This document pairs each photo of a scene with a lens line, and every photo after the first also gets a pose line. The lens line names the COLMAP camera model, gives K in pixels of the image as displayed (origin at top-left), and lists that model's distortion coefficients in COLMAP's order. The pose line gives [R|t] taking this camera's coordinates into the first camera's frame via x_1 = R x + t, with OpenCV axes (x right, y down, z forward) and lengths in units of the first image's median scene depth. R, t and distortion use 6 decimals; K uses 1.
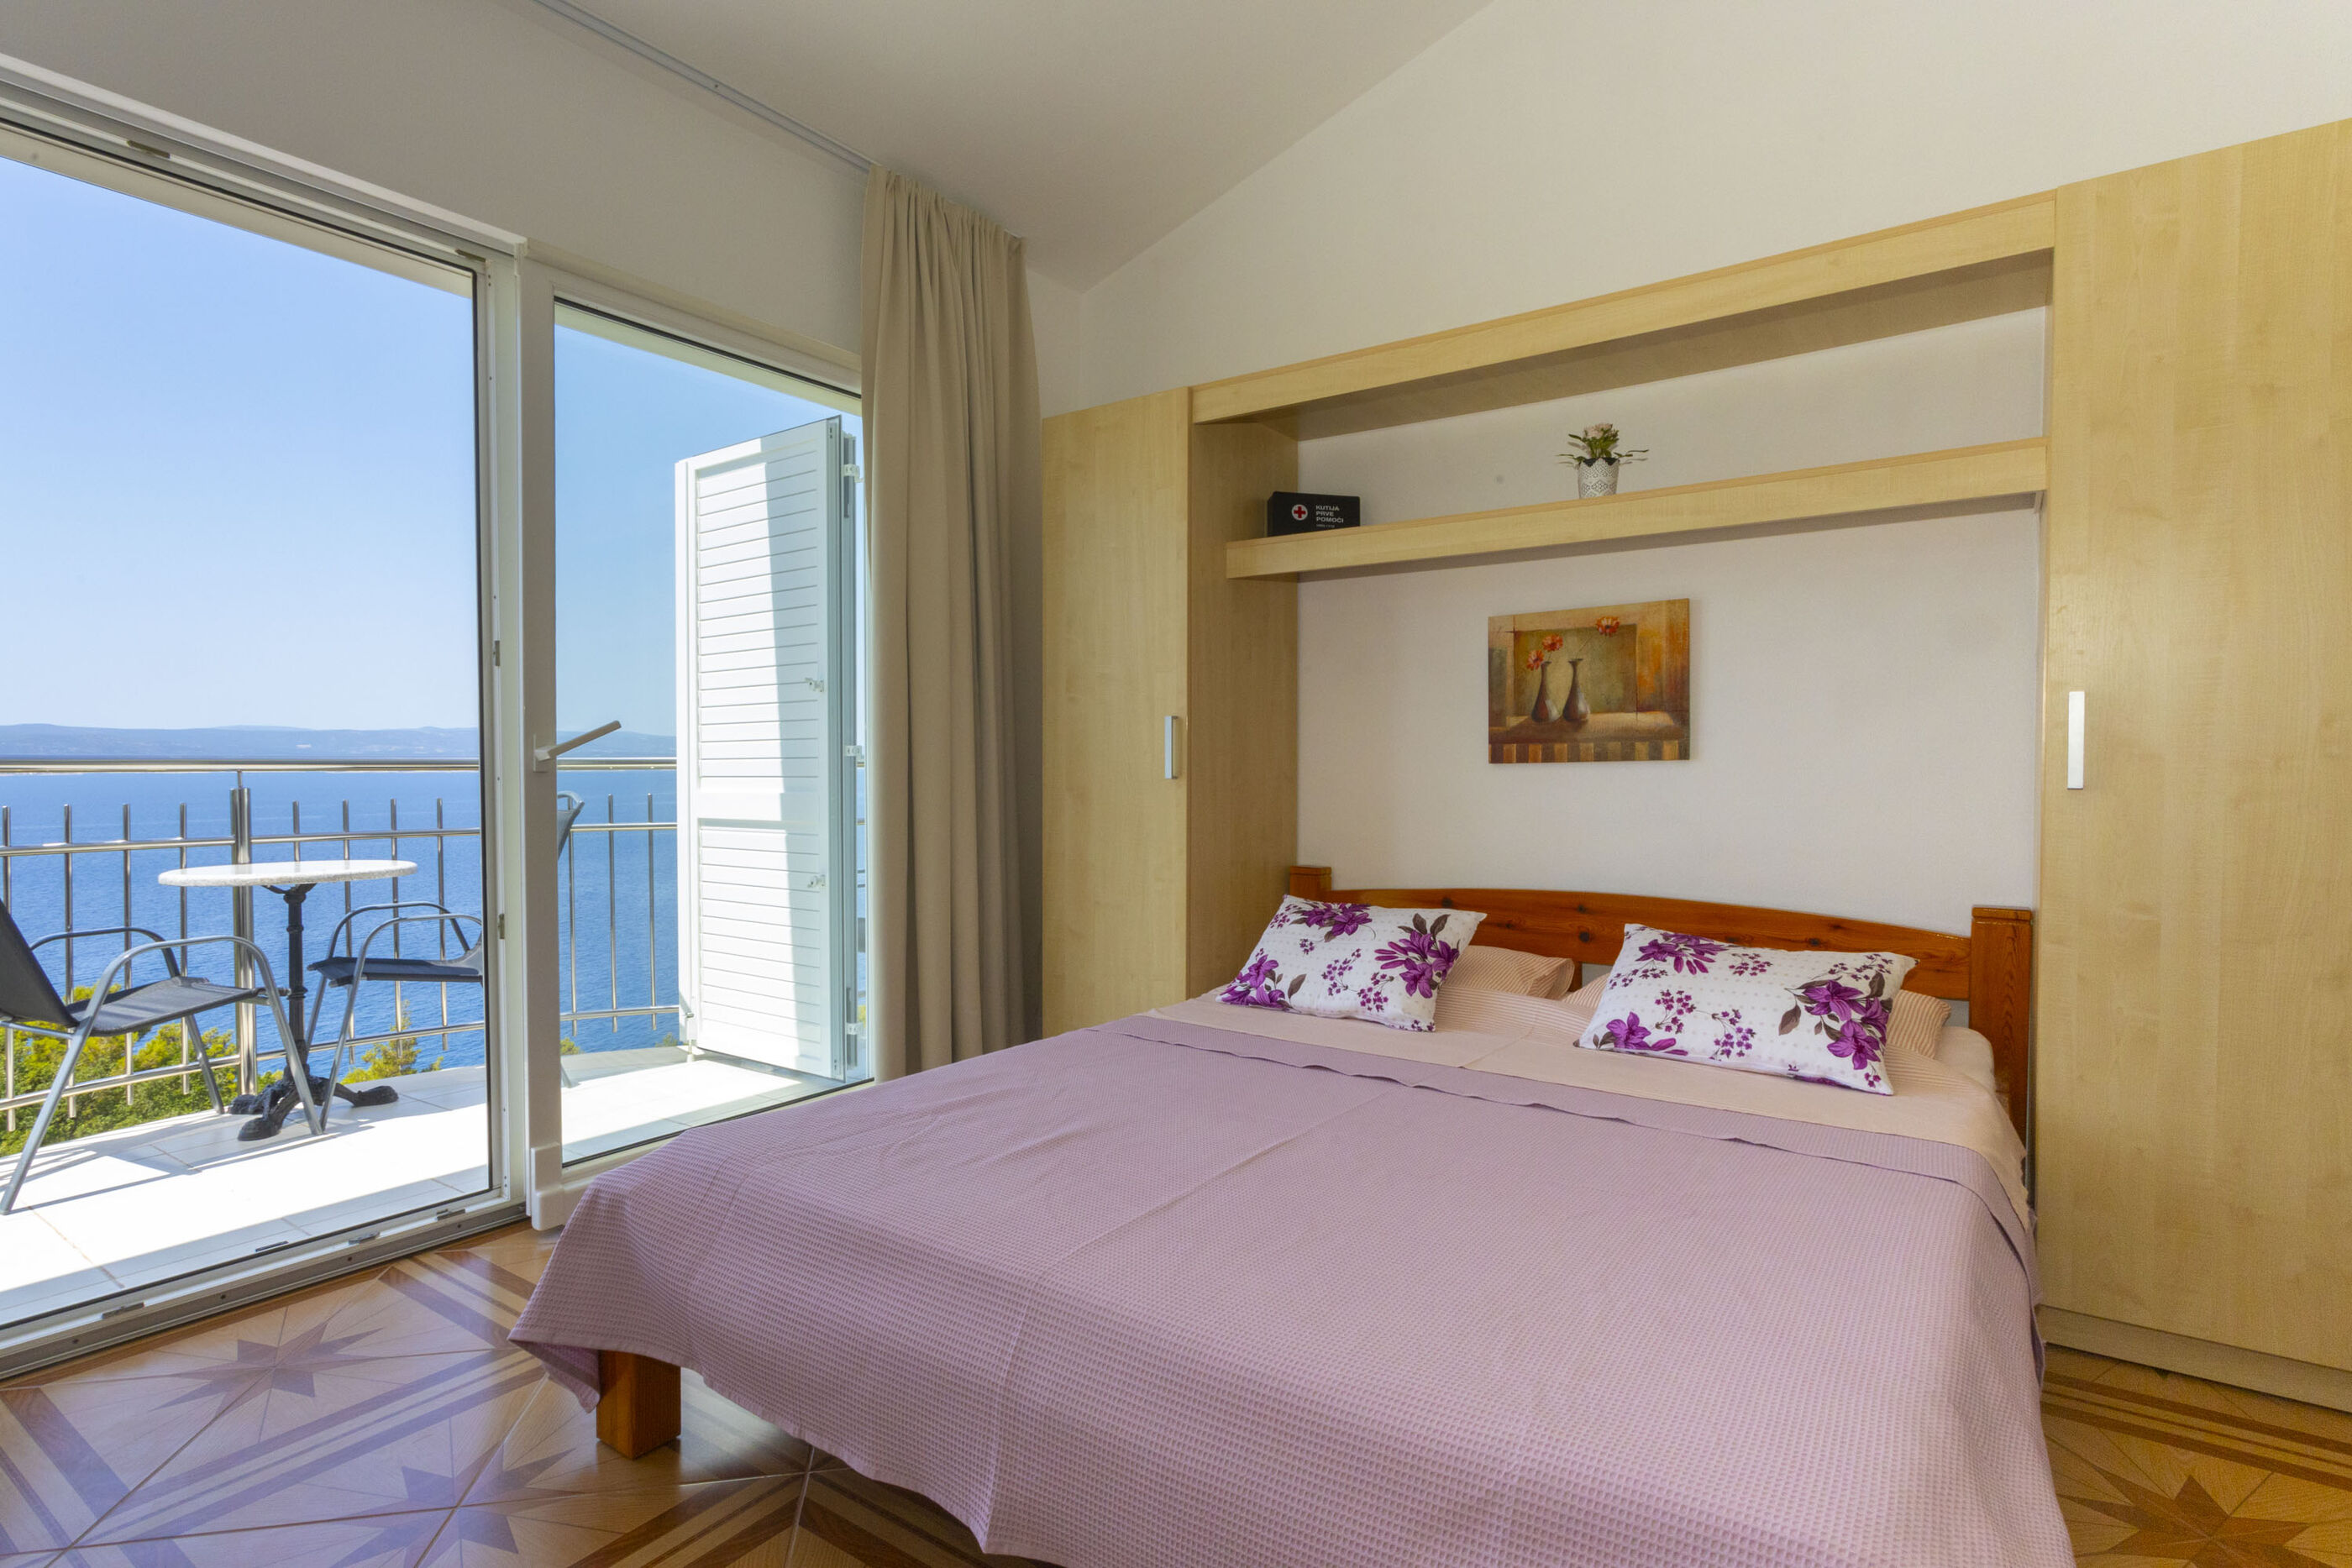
lens RADIAL K [[1156.9, 0, 1174.5], [0, 1156.9, 777.9], [0, 0, 1]] dist [-0.000270, 0.000751]
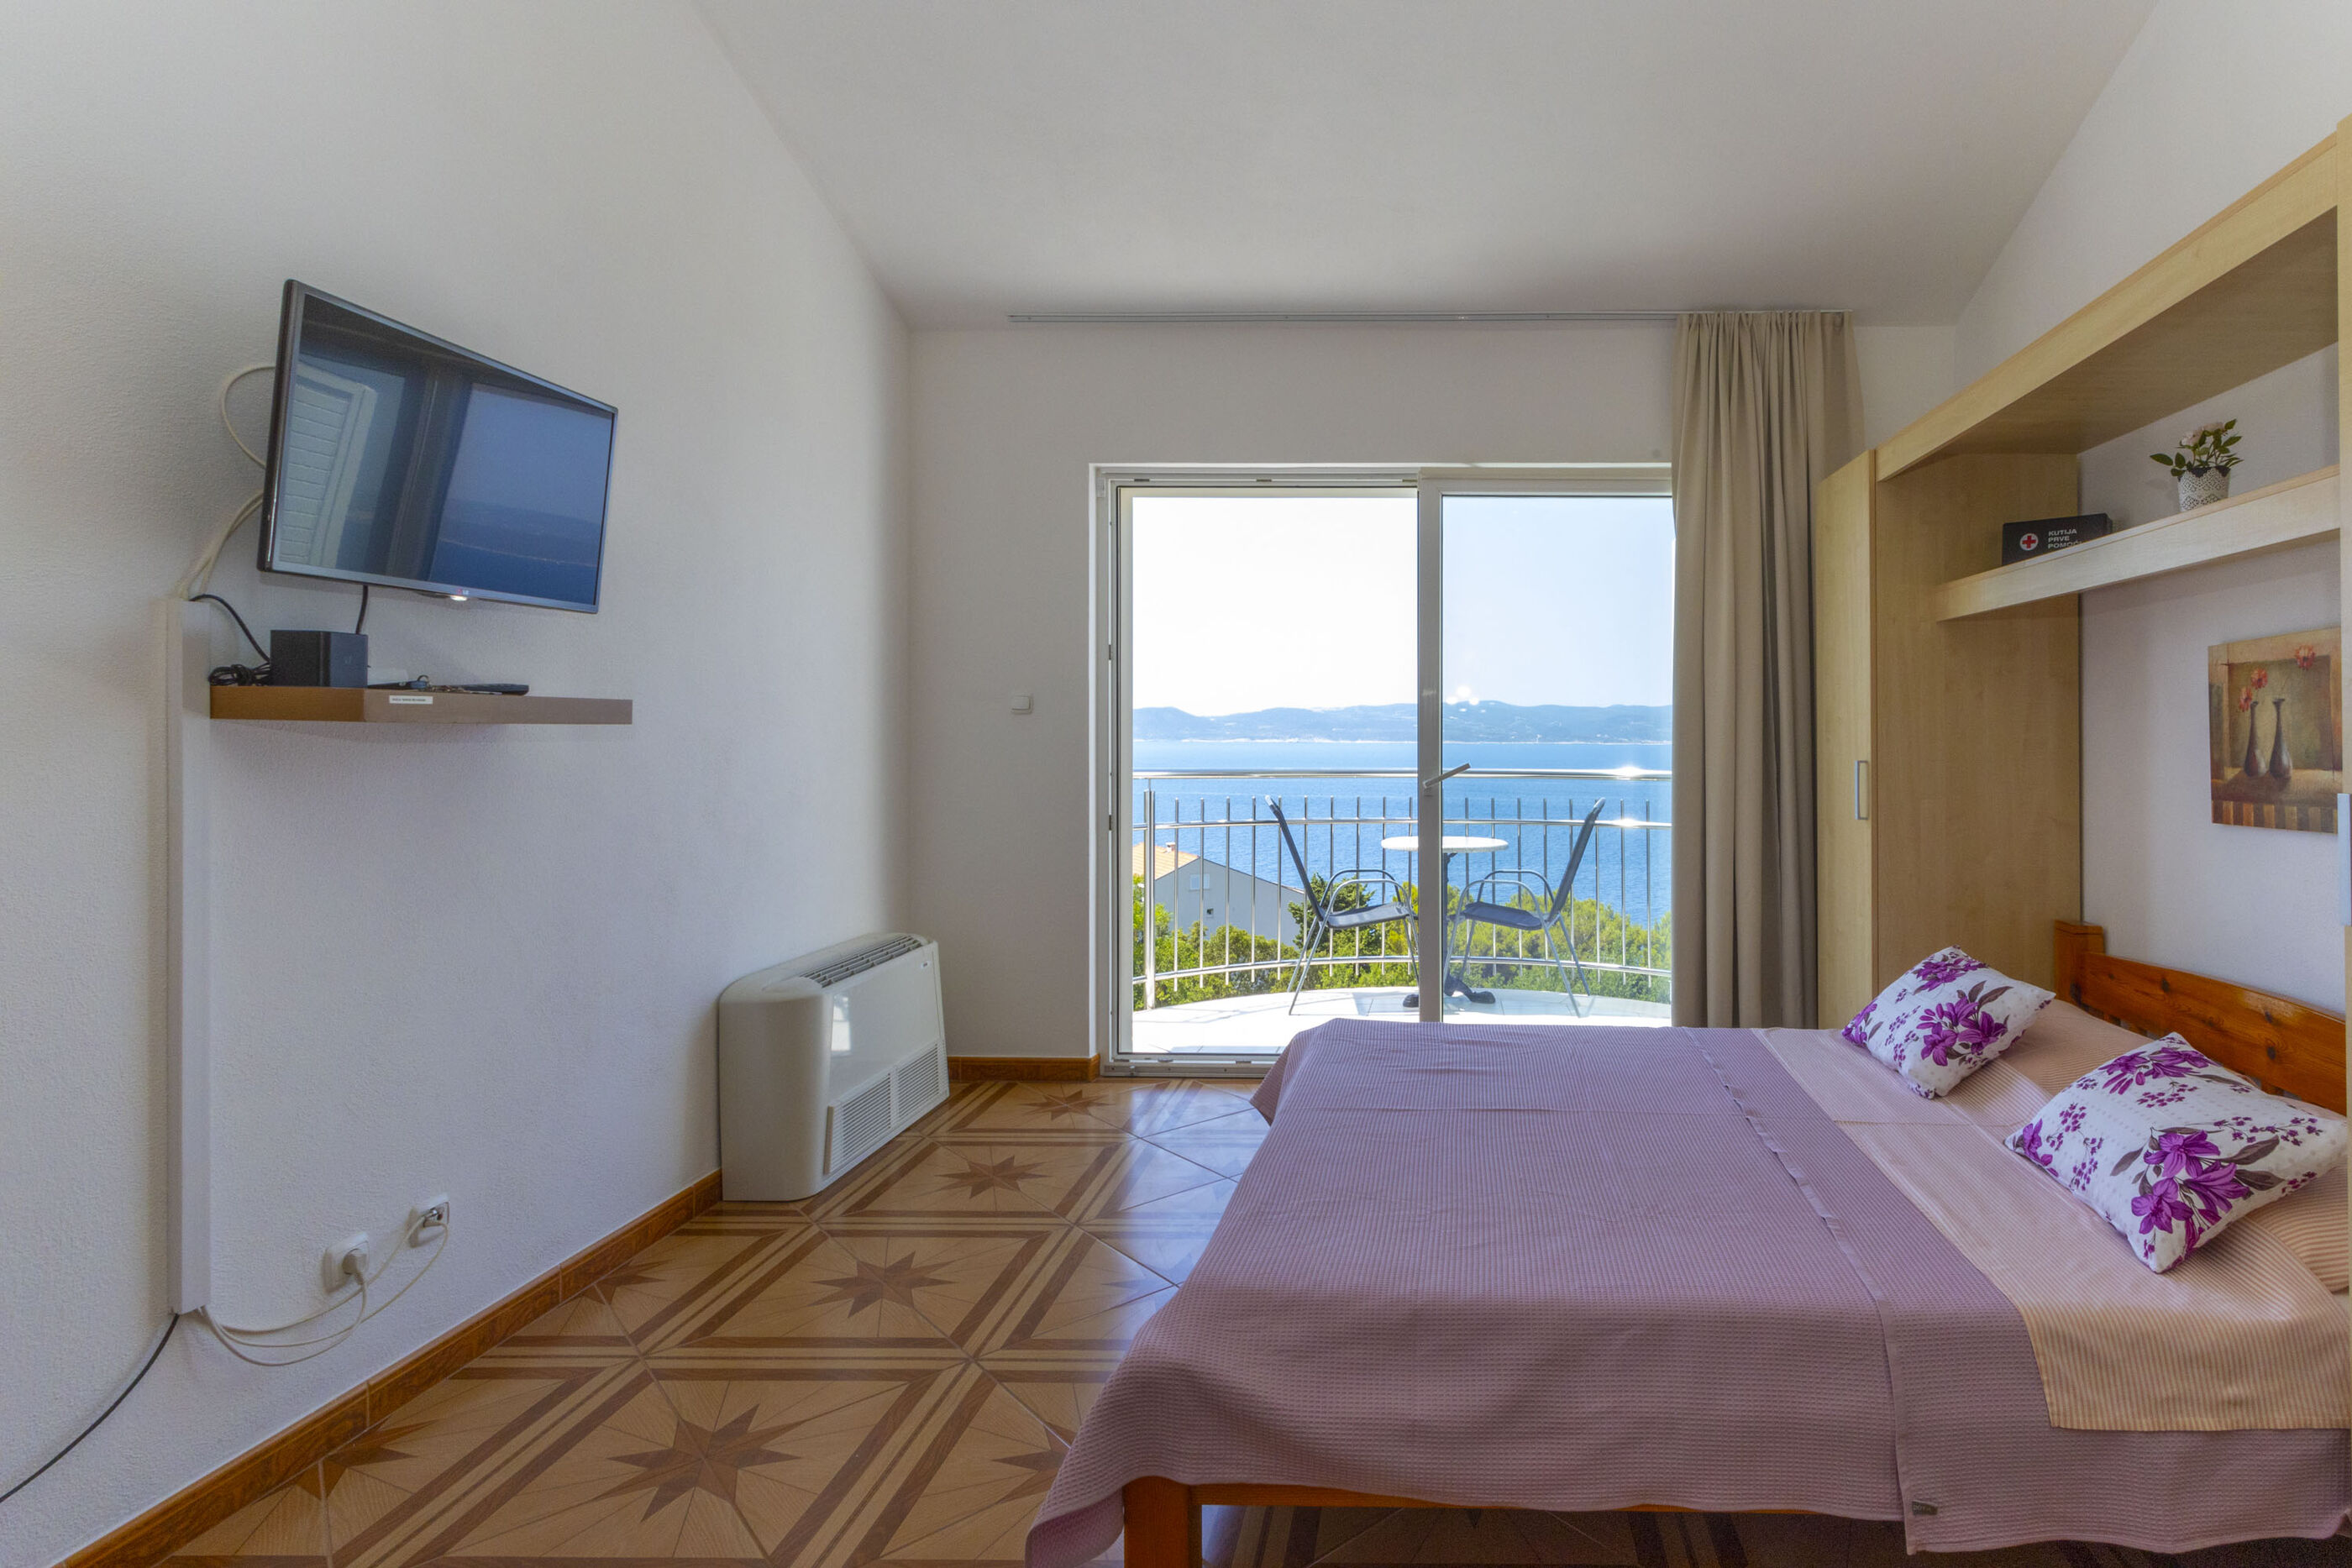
lens RADIAL K [[1266.7, 0, 1494.5], [0, 1266.7, 703.2], [0, 0, 1]] dist [0.002124, 0.000657]
pose [[0.577987, -0.014301, -0.815920, 0.744906], [-0.017175, 0.999412, -0.029683, -0.064923], [0.815865, 0.031170, 0.577402, 0.058601]]
